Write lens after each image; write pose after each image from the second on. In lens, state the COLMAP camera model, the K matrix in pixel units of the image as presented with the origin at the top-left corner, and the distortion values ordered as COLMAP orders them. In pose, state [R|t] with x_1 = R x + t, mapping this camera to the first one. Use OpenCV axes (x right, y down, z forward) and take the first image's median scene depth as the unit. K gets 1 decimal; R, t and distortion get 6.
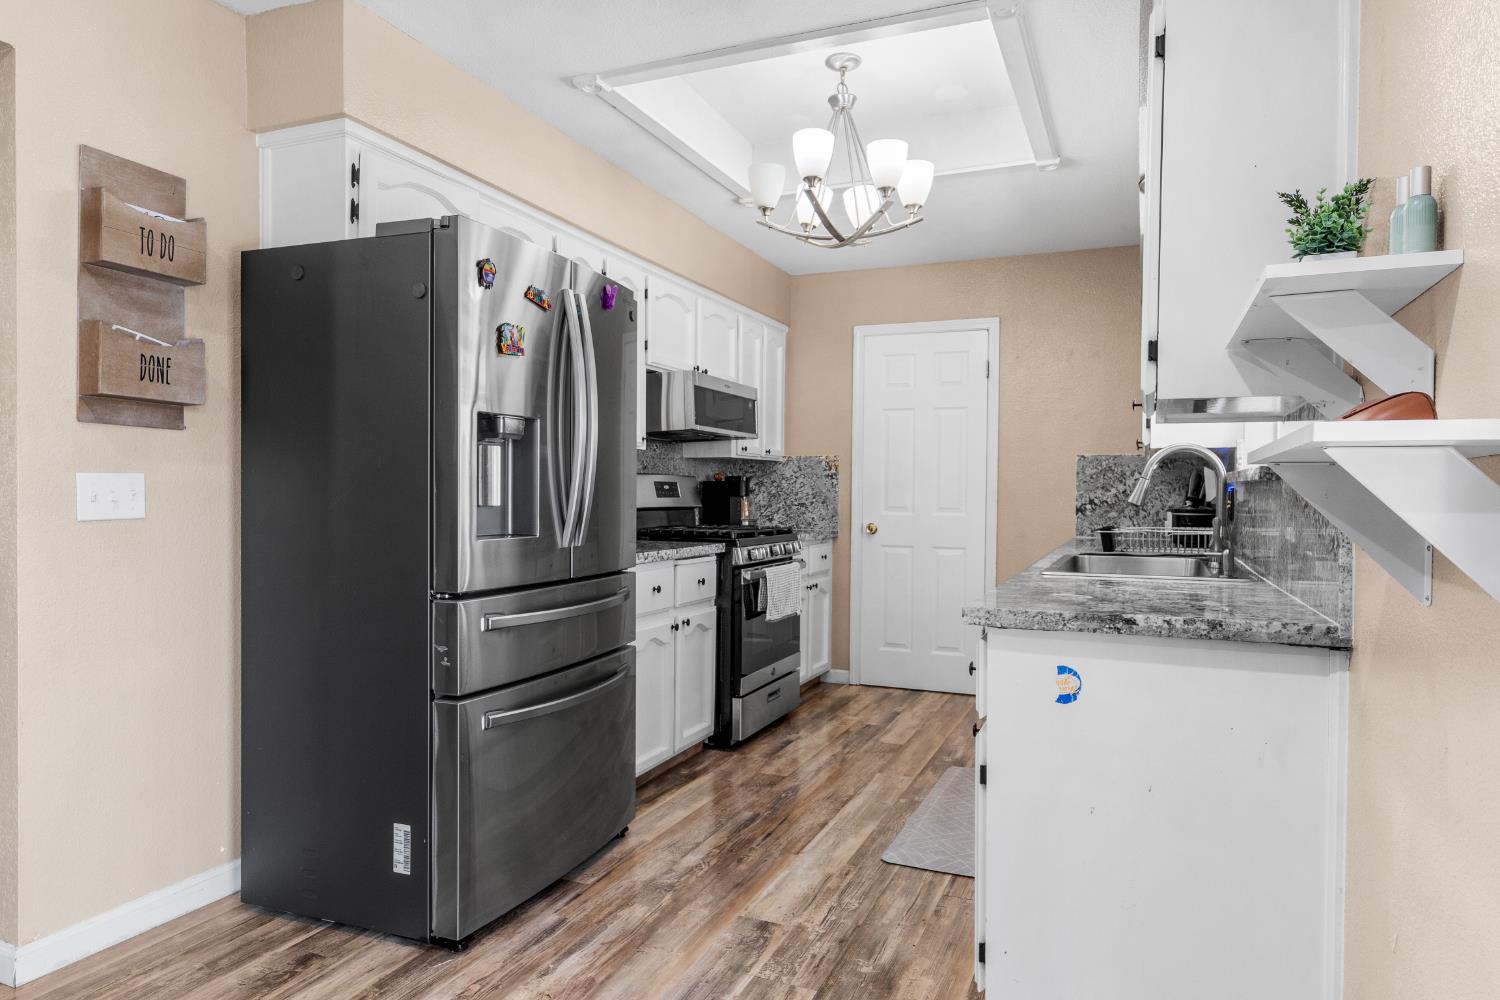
lens RADIAL K [[923.8, 0, 762.4], [0, 923.8, 506.2], [0, 0, 1]] dist [0.002783, -0.000409]
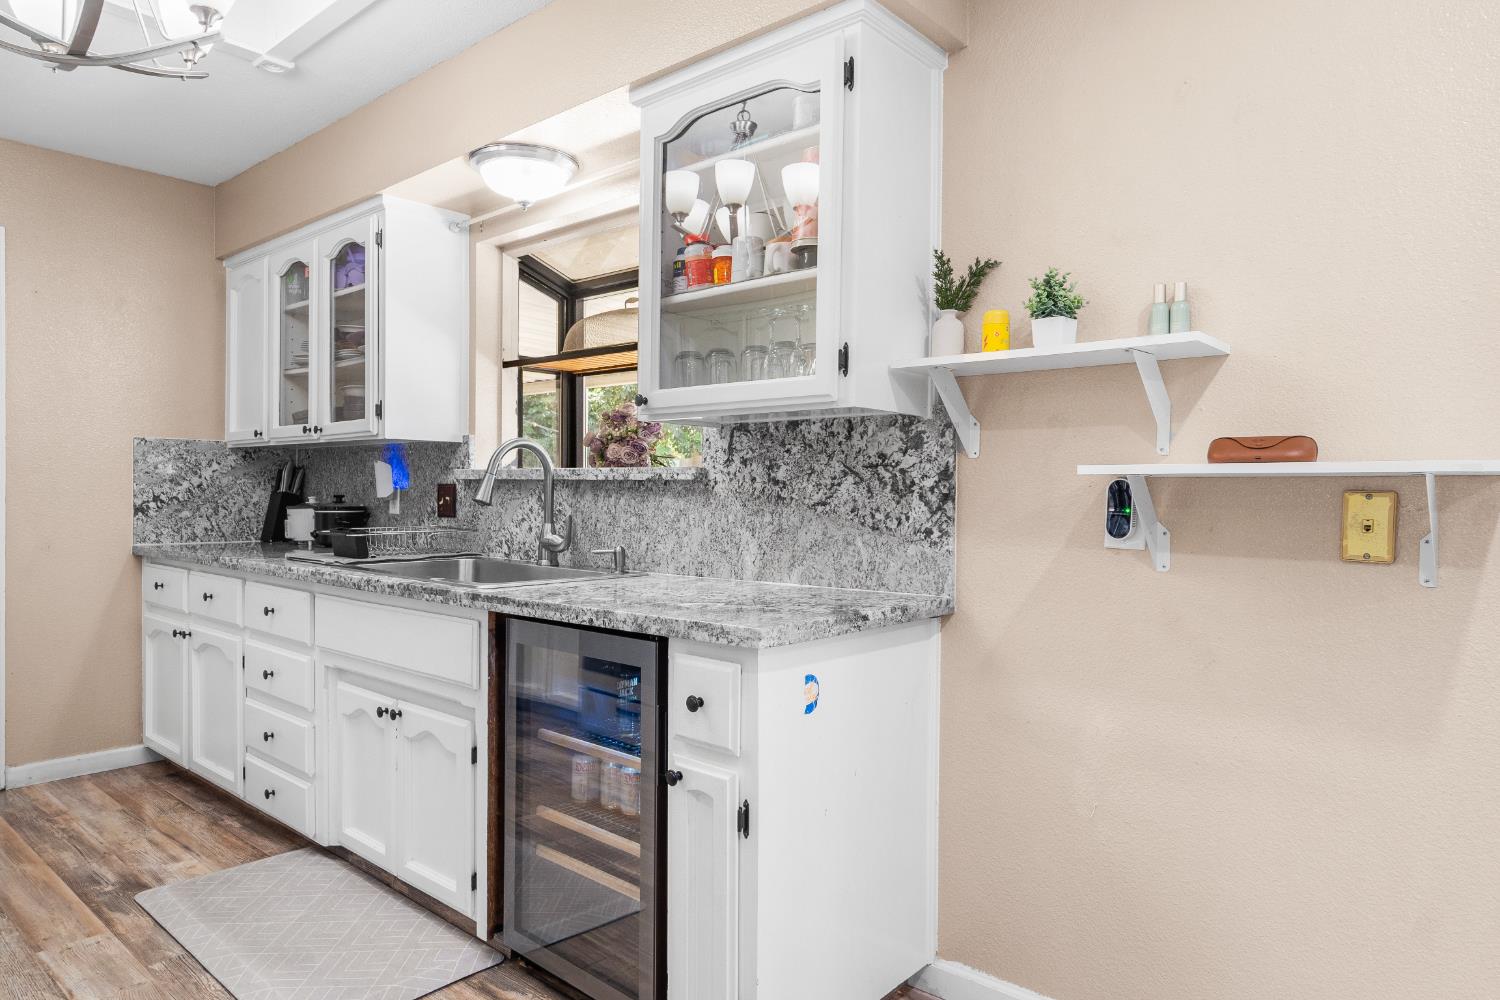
lens RADIAL K [[923.8, 0, 756.9], [0, 923.8, 508.6], [0, 0, 1]] dist [0.002783, -0.000409]
pose [[0.323183, -0.023175, 0.946053, -0.220614], [0.010035, 0.999728, 0.021061, -0.007721], [-0.946283, 0.002687, 0.323328, 0.272867]]
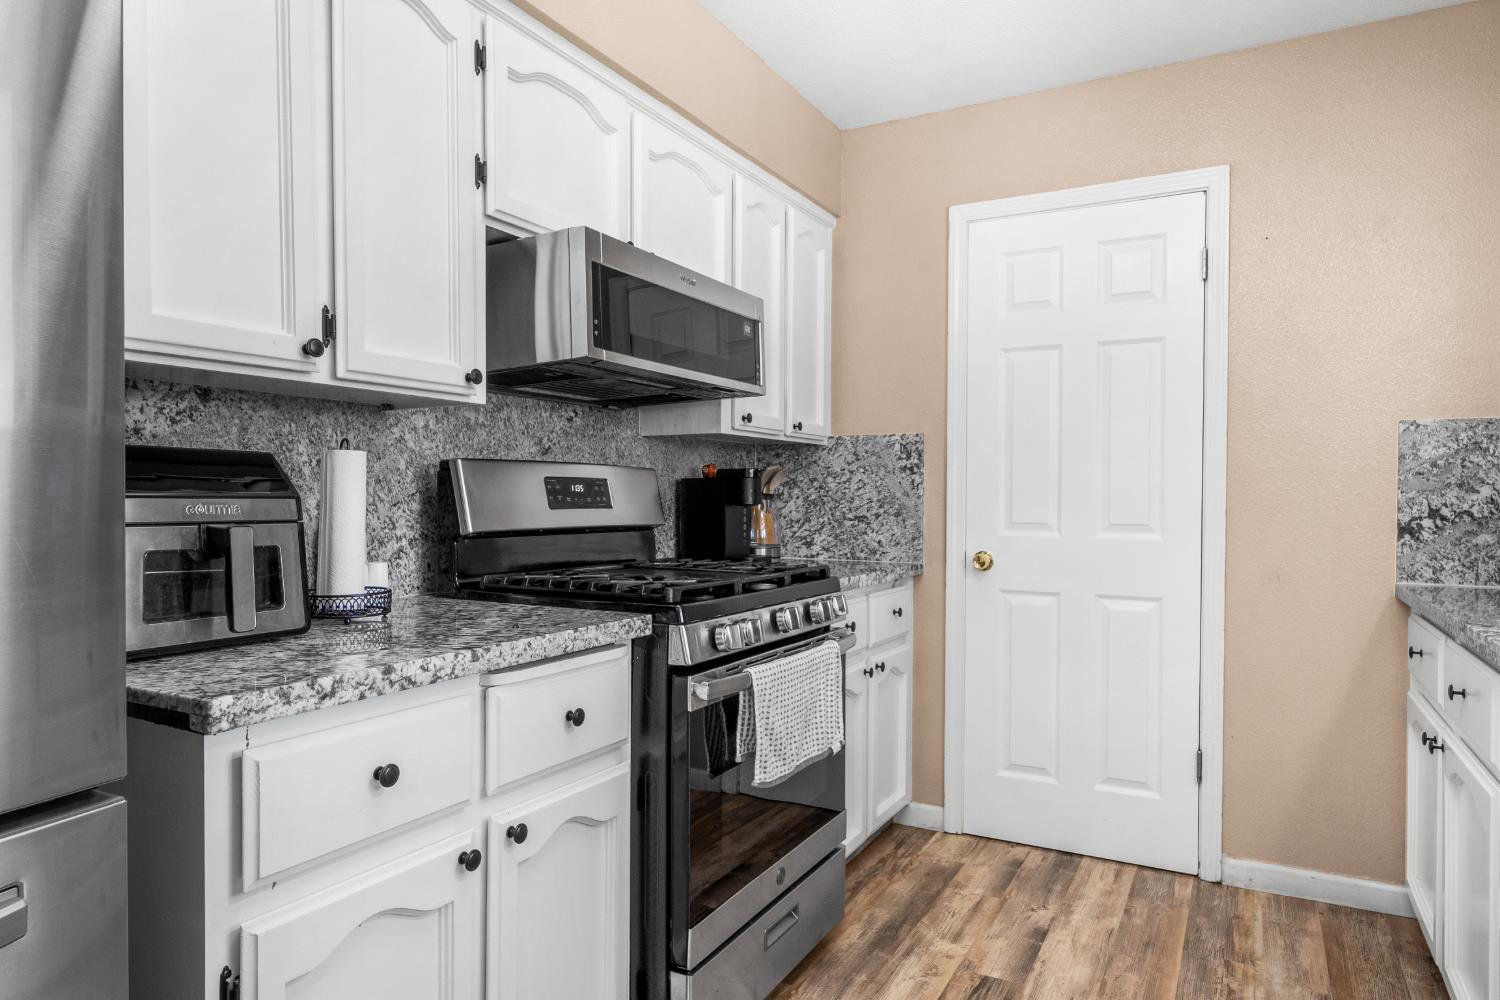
lens RADIAL K [[923.8, 0, 753.0], [0, 923.8, 505.4], [0, 0, 1]] dist [0.002783, -0.000409]
pose [[0.993971, -0.003848, -0.109574, 0.044776], [0.003028, 0.999966, -0.007650, -0.006480], [0.109600, 0.007272, 0.993949, 0.467327]]
